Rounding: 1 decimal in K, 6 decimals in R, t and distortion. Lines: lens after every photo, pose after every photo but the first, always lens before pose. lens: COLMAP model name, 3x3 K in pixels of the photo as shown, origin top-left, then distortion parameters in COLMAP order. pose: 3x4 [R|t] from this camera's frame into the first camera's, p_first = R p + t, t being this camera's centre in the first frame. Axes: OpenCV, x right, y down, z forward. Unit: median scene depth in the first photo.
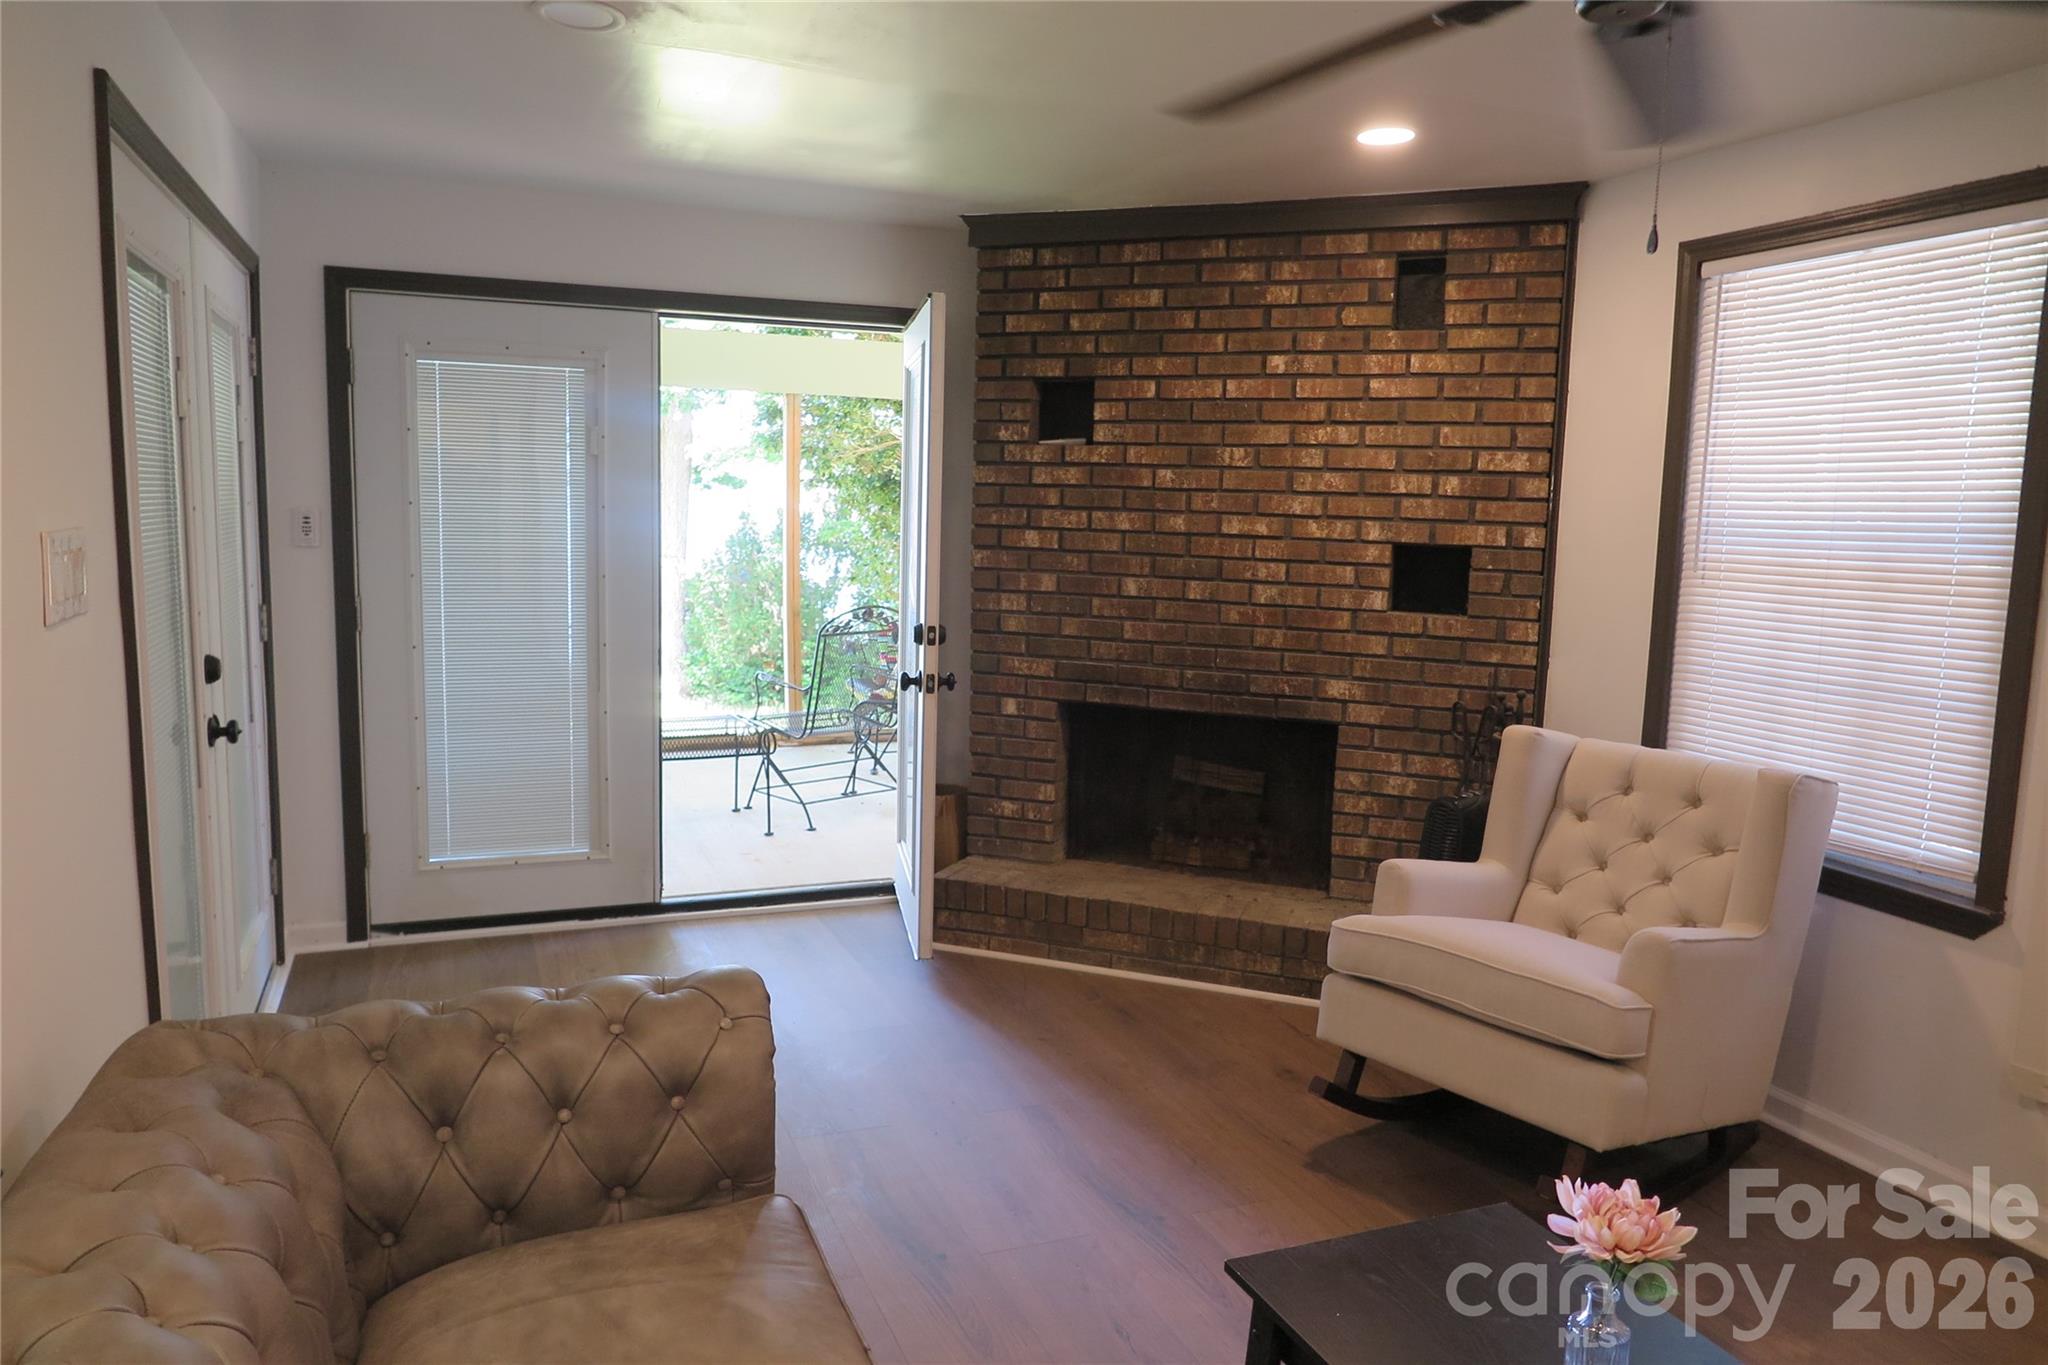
lens RADIAL K [[1422.6, 0, 1032.4], [0, 1422.6, 681.9], [0, 0, 1]] dist [-0.001300, 0.004986]
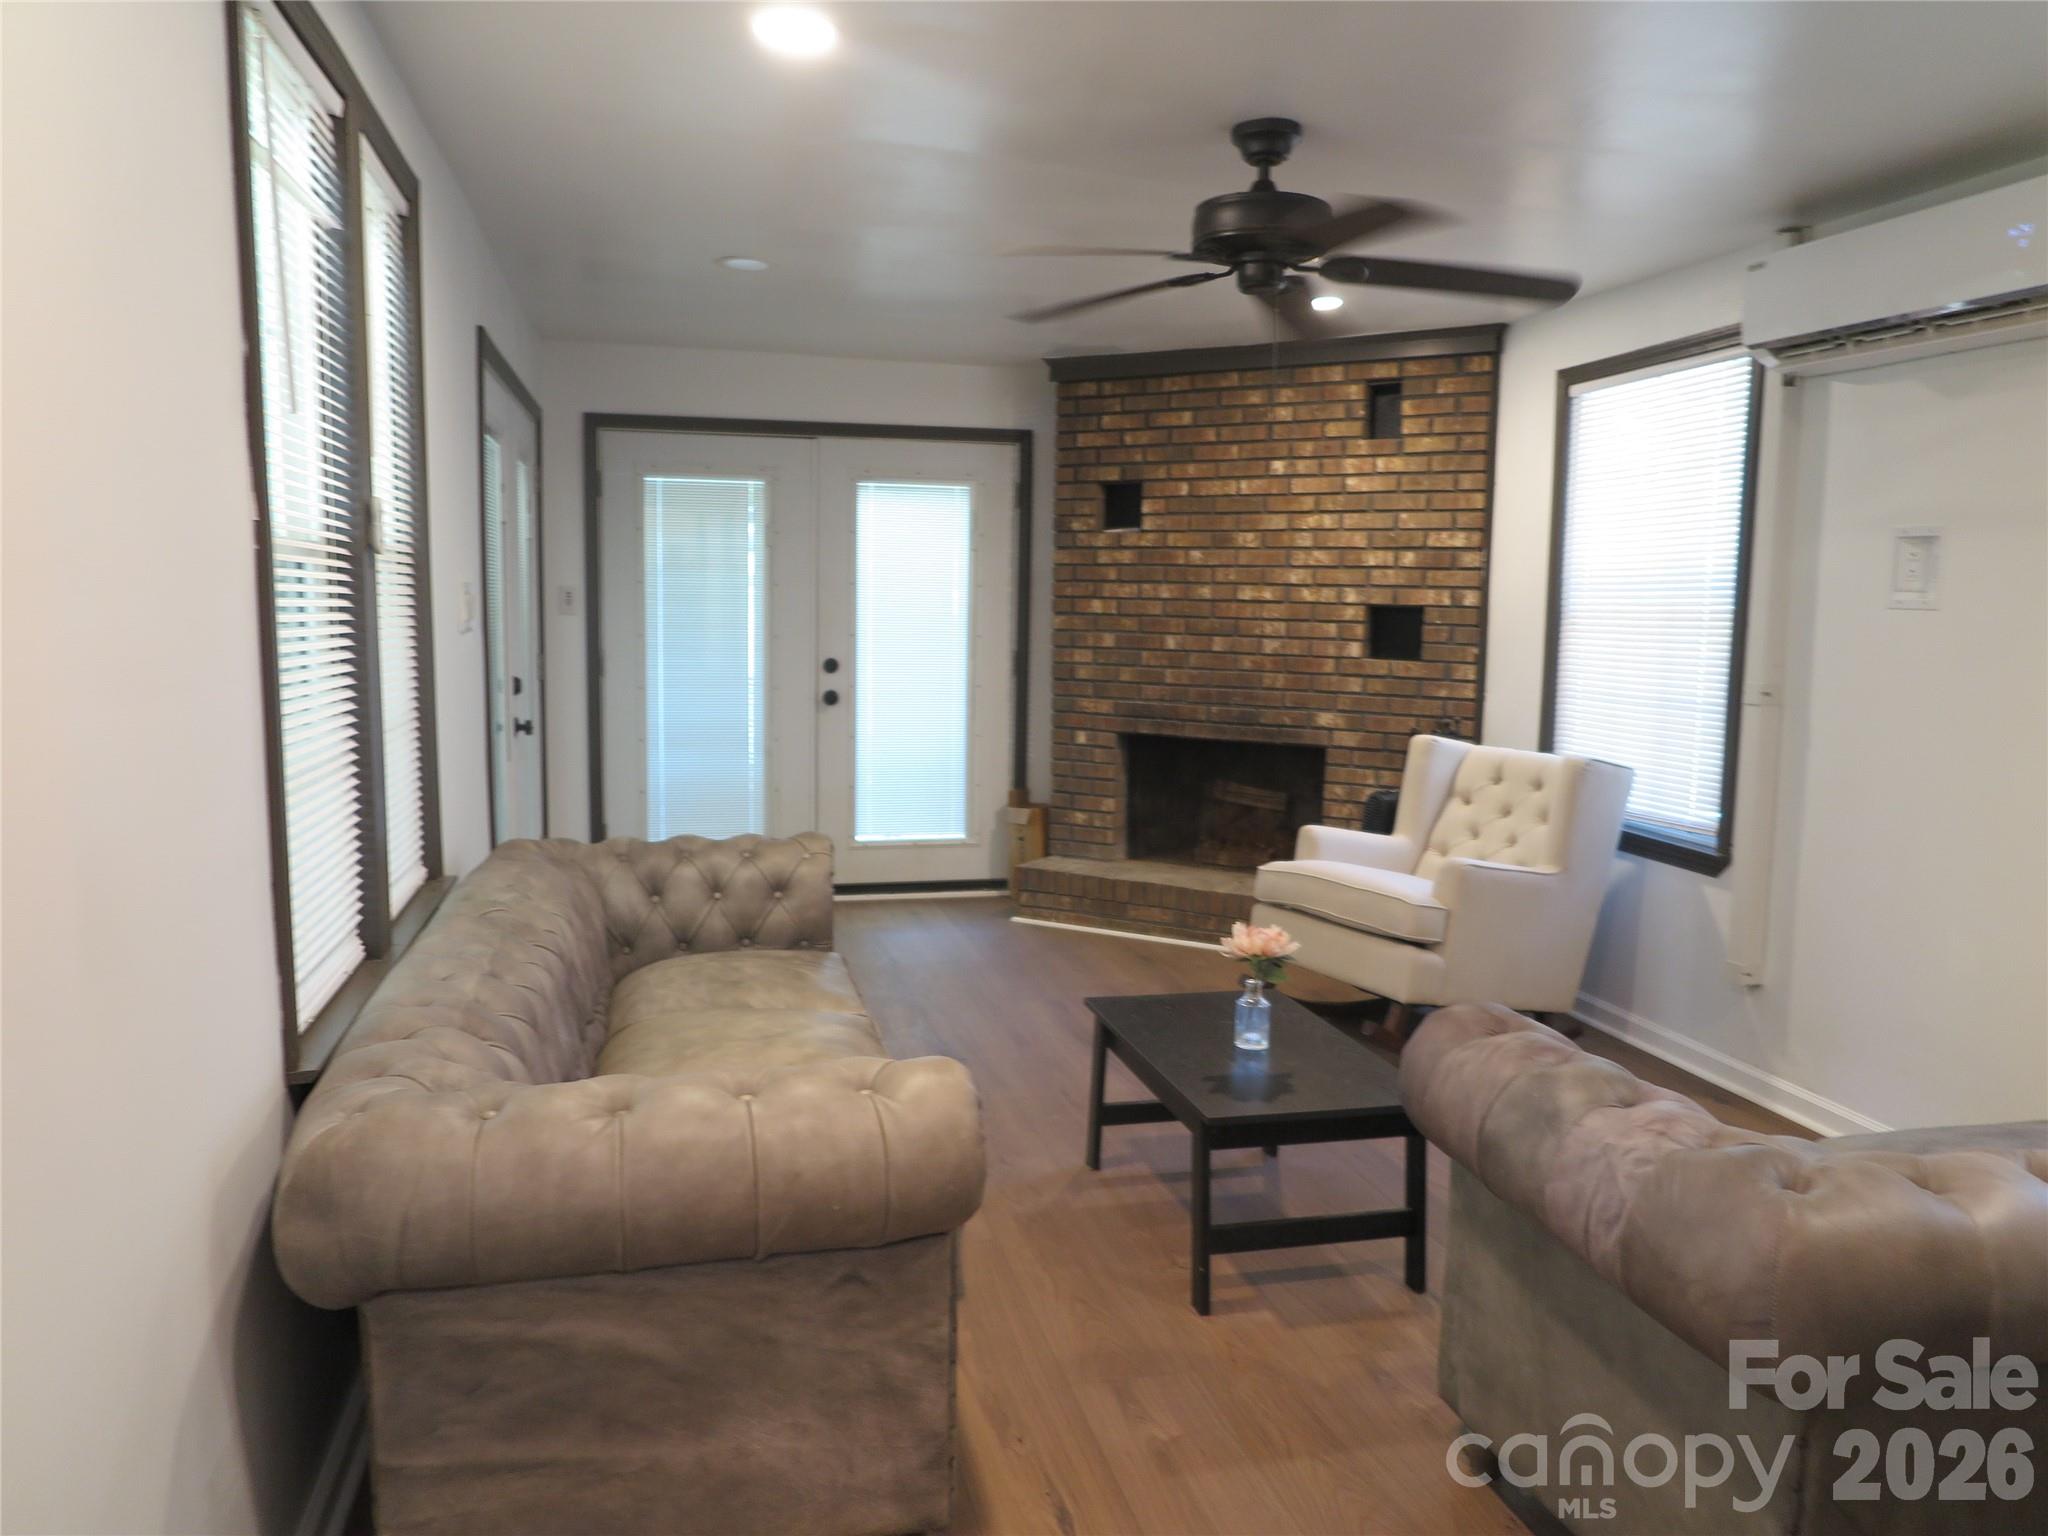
lens RADIAL K [[1474.5, 0, 1023.3], [0, 1474.5, 767.6], [0, 0, 1]] dist [-0.004183, 0.004661]
pose [[0.988146, 0.007750, -0.153324, 0.154168], [-0.009884, 0.999865, -0.013158, 0.070446], [0.153202, 0.014518, 0.988088, -0.361040]]
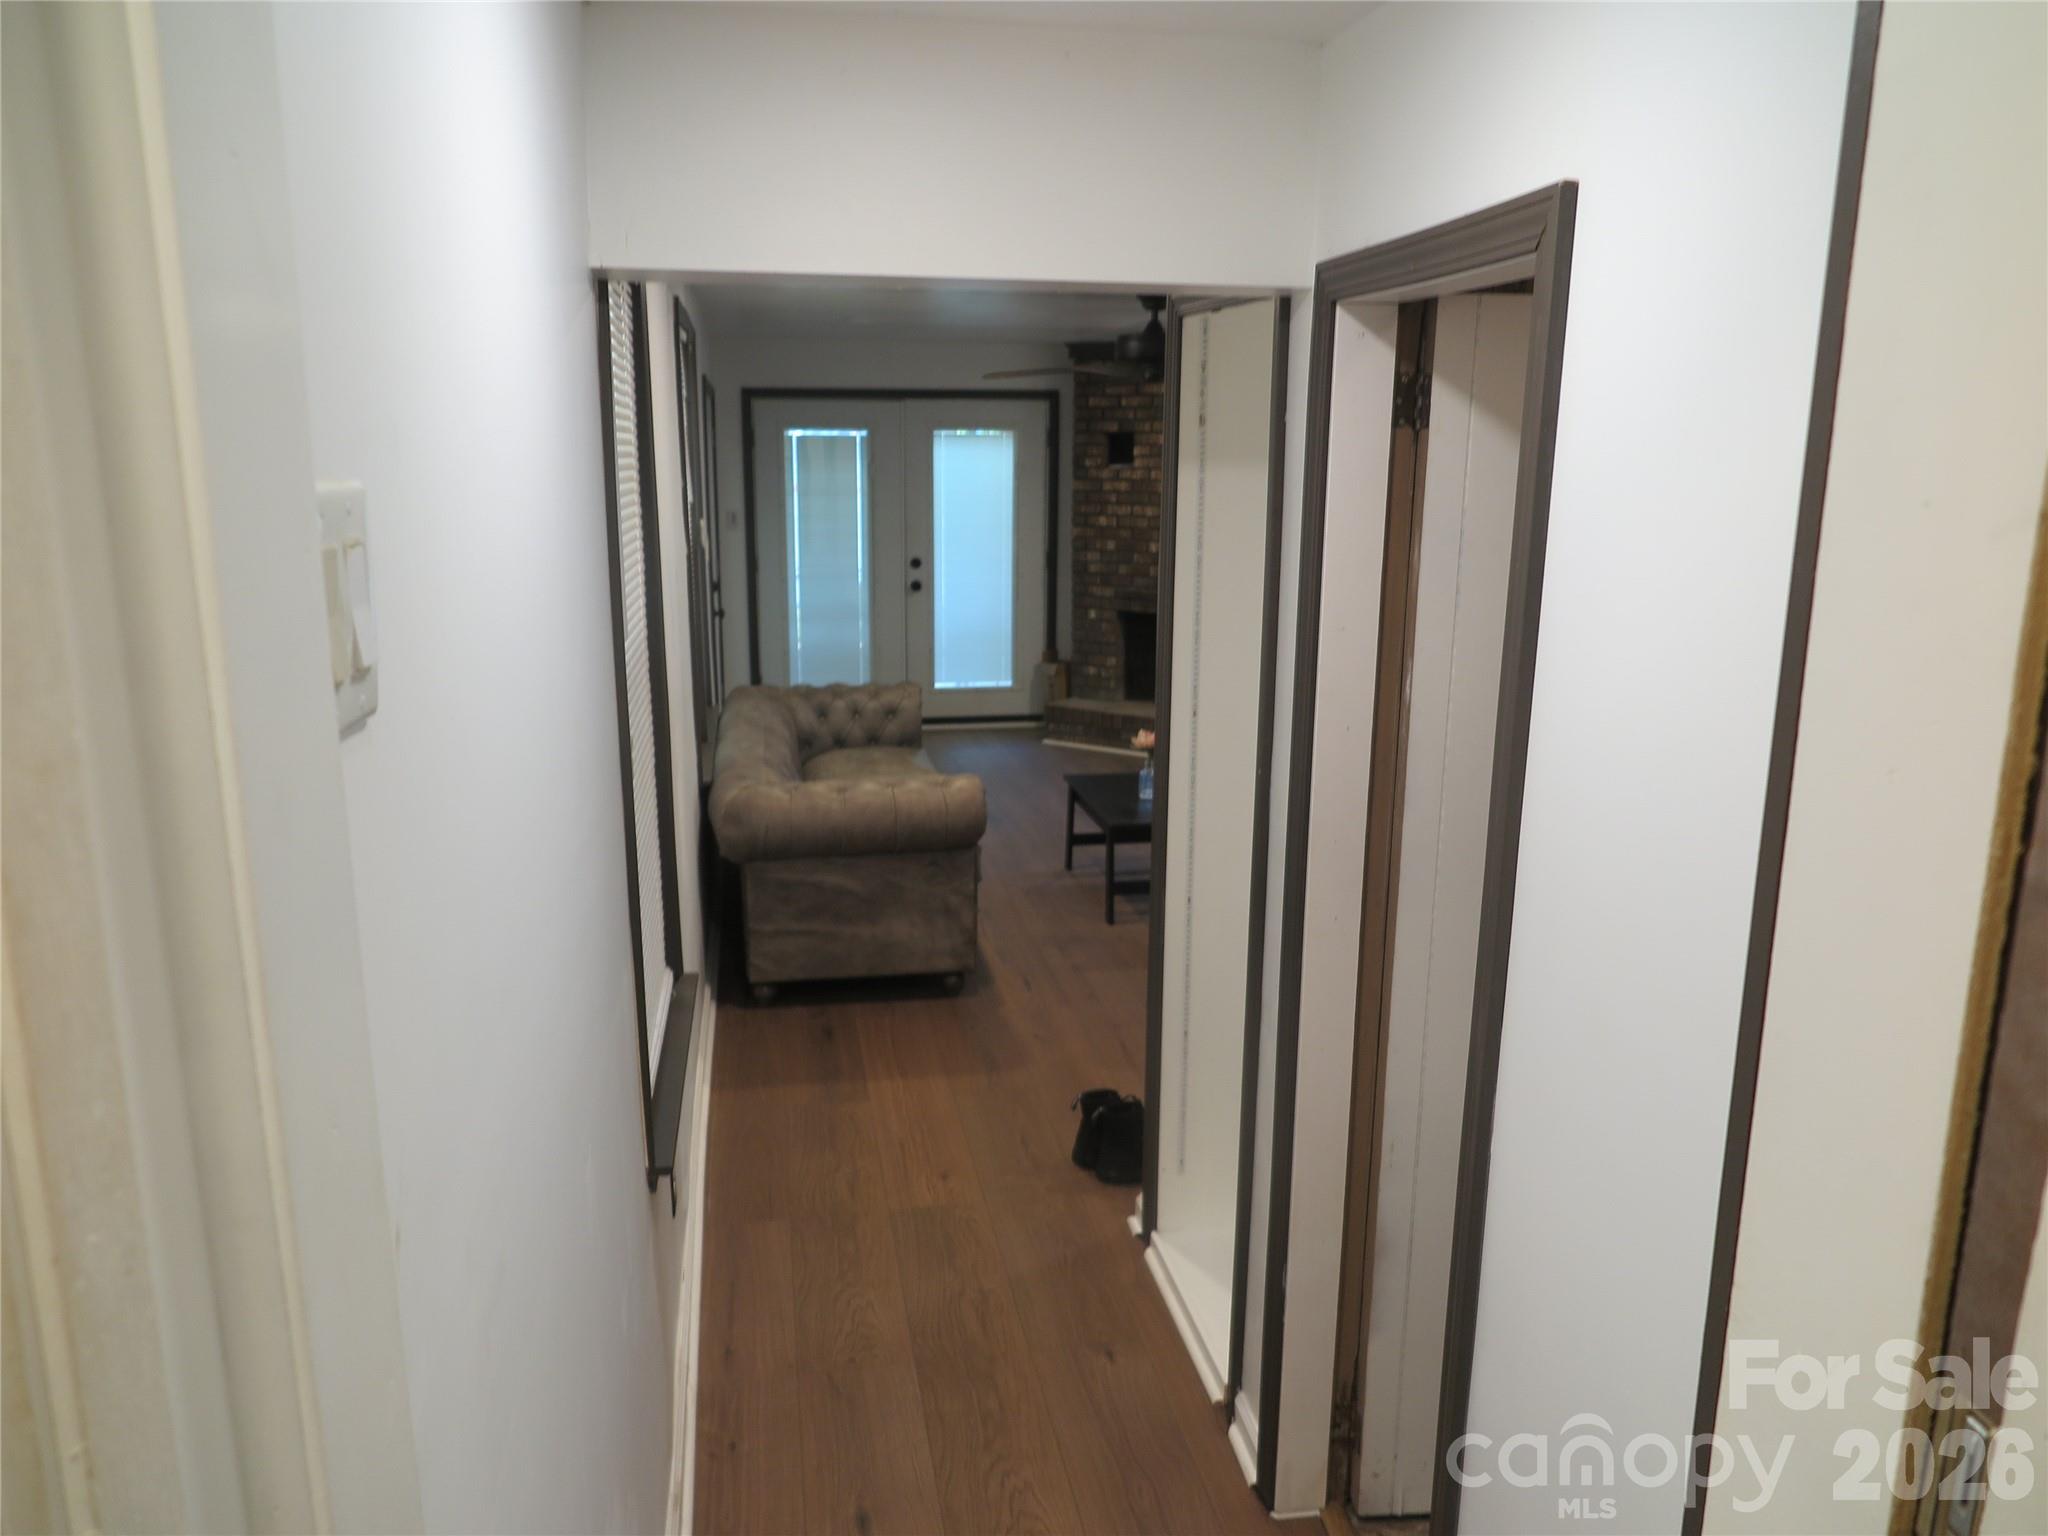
lens RADIAL K [[1474.5, 0, 1024.4], [0, 1474.5, 758.4], [0, 0, 1]] dist [-0.004183, 0.004661]
pose [[0.978726, 0.024871, -0.203657, 0.323822], [-0.007782, 0.996411, 0.084285, 0.048646], [0.205022, -0.080907, 0.975408, -0.977205]]
